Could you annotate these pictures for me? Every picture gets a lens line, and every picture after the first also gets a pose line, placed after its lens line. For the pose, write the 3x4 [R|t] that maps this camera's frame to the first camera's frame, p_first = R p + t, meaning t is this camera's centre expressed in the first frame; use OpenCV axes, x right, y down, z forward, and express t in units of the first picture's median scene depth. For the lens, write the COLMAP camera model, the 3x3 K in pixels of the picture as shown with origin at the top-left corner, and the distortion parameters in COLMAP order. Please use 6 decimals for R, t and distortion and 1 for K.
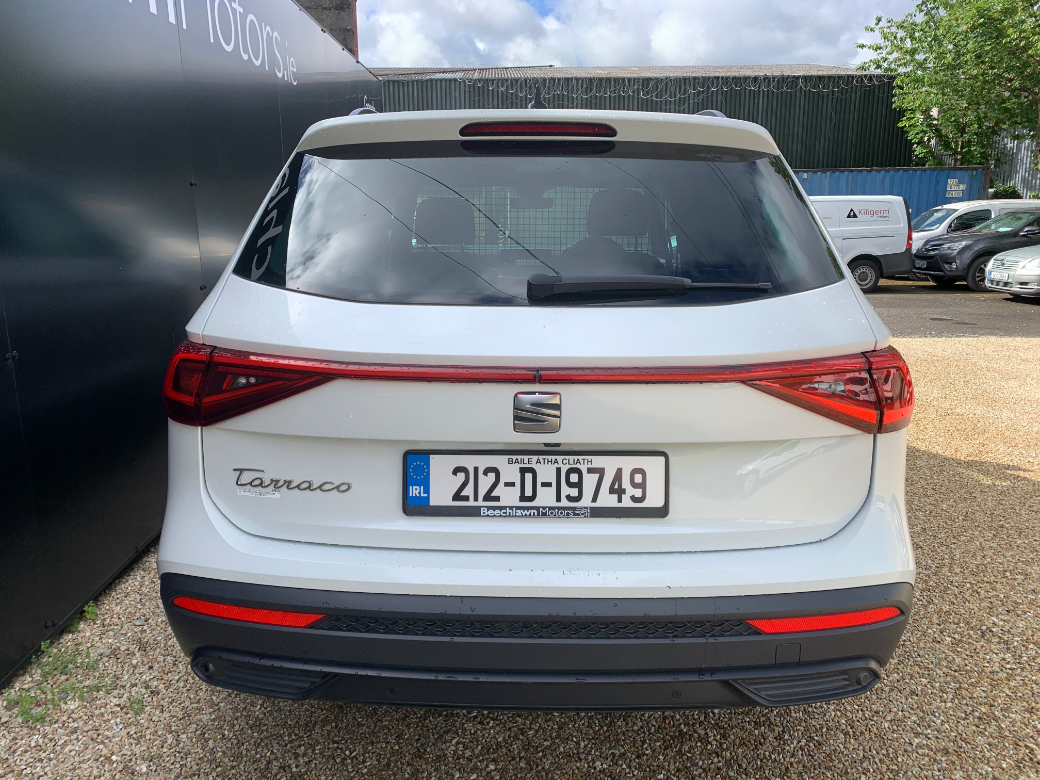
lens RADIAL K [[806.9, 0, 502.7], [0, 806.9, 387.8], [0, 0, 1]] dist [0.022462, -0.003434]
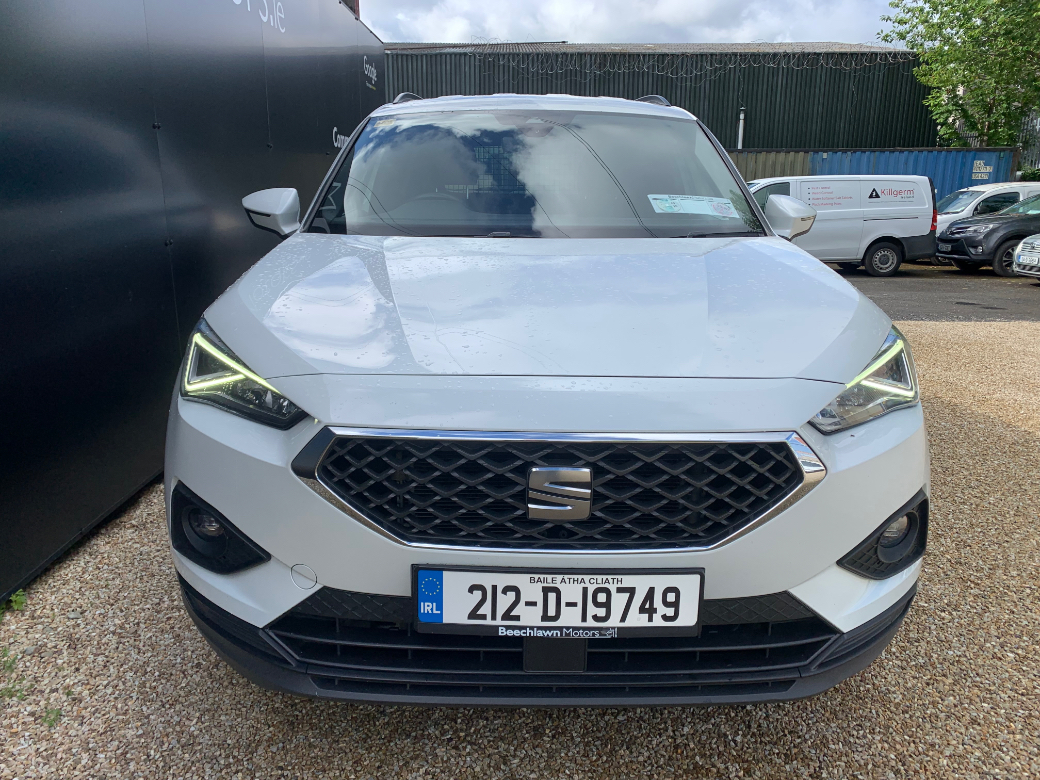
lens RADIAL K [[806.9, 0, 502.7], [0, 806.9, 387.8], [0, 0, 1]] dist [0.022462, -0.003434]
pose [[0.999806, 0.017275, -0.009414, 0.019216], [-0.017101, 0.999688, 0.018221, 0.022249], [0.009726, -0.018057, 0.999790, 0.143110]]
